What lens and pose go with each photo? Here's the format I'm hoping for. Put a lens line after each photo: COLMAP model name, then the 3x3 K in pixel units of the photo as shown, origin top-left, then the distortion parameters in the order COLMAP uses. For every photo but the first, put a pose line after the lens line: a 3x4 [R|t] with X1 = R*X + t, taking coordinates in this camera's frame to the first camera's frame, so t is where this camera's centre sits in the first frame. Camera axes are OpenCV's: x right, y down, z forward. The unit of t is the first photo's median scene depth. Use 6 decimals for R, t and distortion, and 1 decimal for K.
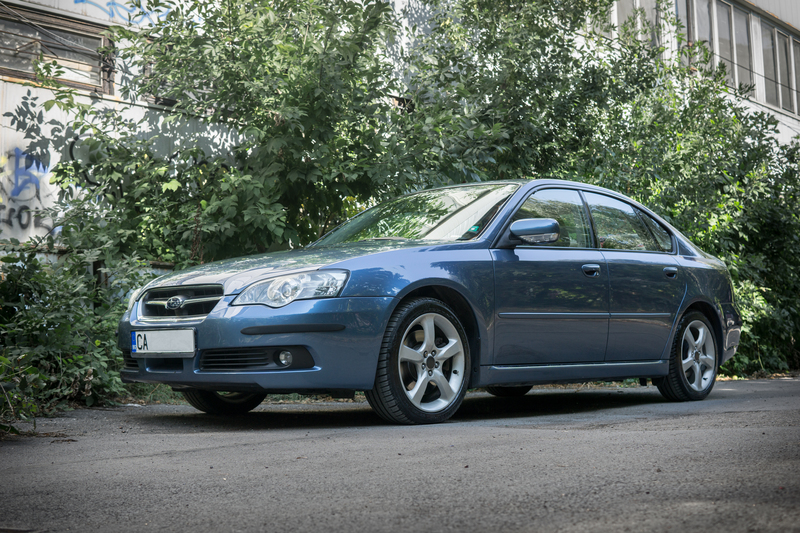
lens RADIAL K [[1030.7, 0, 412.5], [0, 1030.7, 266.7], [0, 0, 1]] dist [-0.004423, -0.370112]
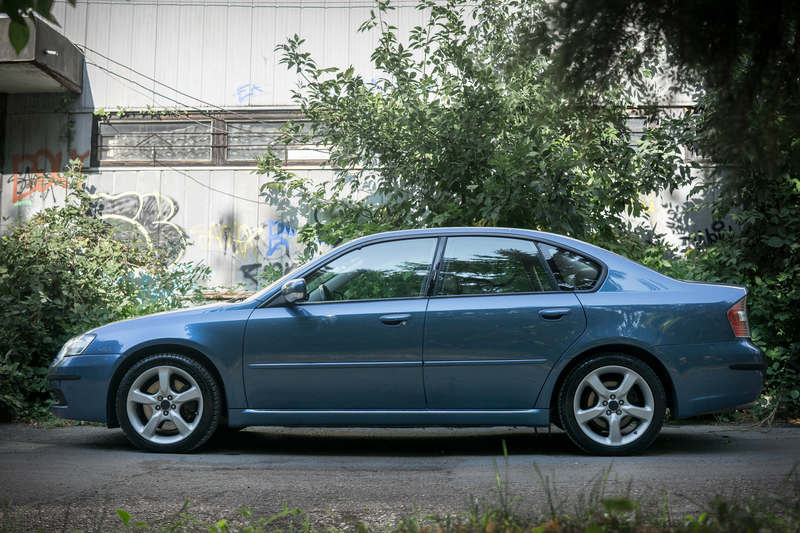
lens RADIAL K [[1063.5, 0, 395.5], [0, 1063.5, 247.3], [0, 0, 1]] dist [0.016118, -0.499902]
pose [[0.643789, -0.059833, -0.762861, 0.864073], [0.056123, 0.997945, -0.030908, -0.032038], [0.763143, -0.022916, 0.645824, 0.266280]]
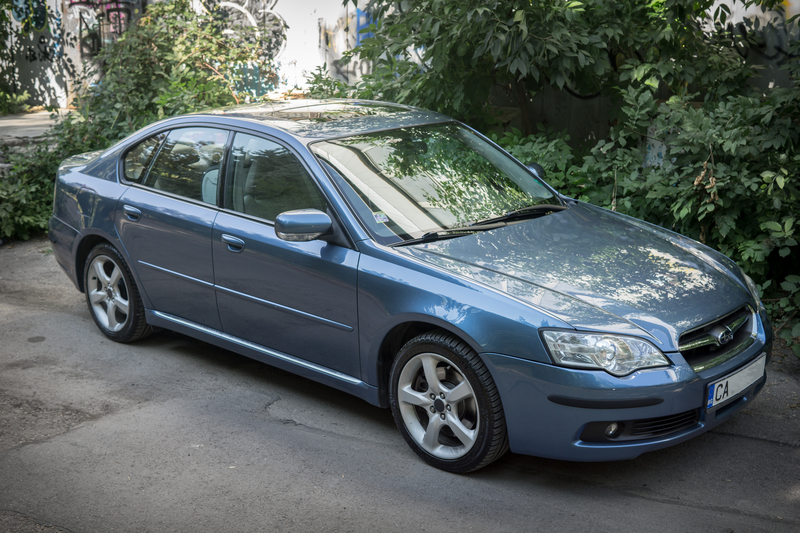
lens RADIAL K [[1063.5, 0, 395.5], [0, 1063.5, 247.3], [0, 0, 1]] dist [0.016118, -0.499902]
pose [[0.123472, 0.240653, -0.962726, 0.968690], [0.091164, 0.963296, 0.252488, -0.173529], [0.988152, -0.118941, 0.097001, 0.996590]]
